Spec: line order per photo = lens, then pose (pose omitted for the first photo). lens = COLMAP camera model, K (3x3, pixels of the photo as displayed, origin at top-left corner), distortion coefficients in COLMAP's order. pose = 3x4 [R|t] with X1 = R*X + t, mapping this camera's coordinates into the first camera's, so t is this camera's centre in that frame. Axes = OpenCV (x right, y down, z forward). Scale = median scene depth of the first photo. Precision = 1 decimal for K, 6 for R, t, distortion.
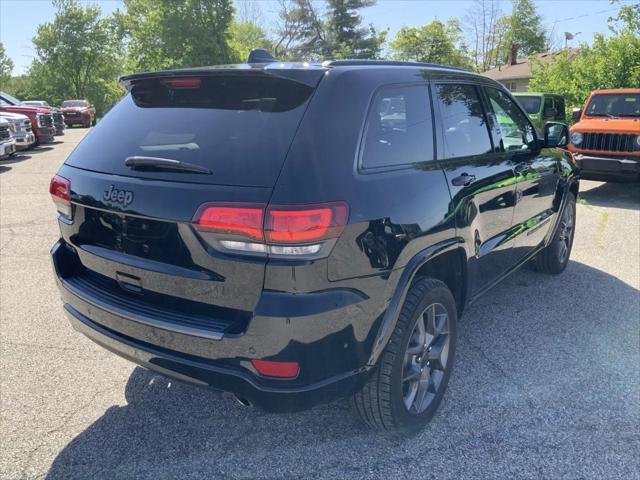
lens RADIAL K [[532.1, 0, 321.3], [0, 532.1, 241.9], [0, 0, 1]] dist [0.019922, -0.069619]
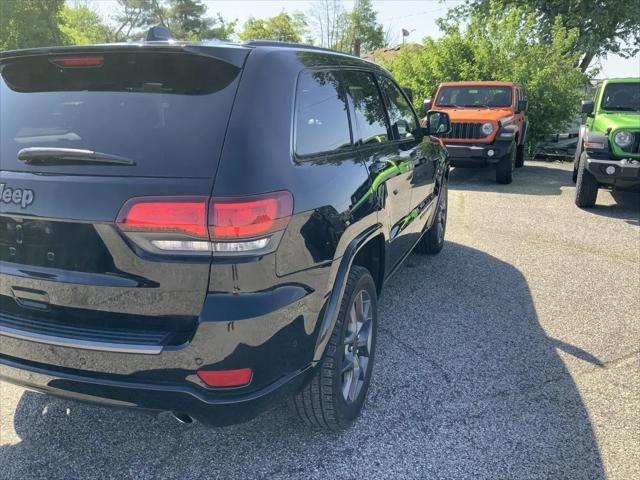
lens RADIAL K [[532.1, 0, 319.6], [0, 532.1, 240.5], [0, 0, 1]] dist [0.019922, -0.069619]
pose [[0.962206, -0.064507, 0.264574, -0.115820], [0.061682, 0.997915, 0.018980, -0.002113], [-0.265246, -0.001943, 0.964179, 0.060066]]
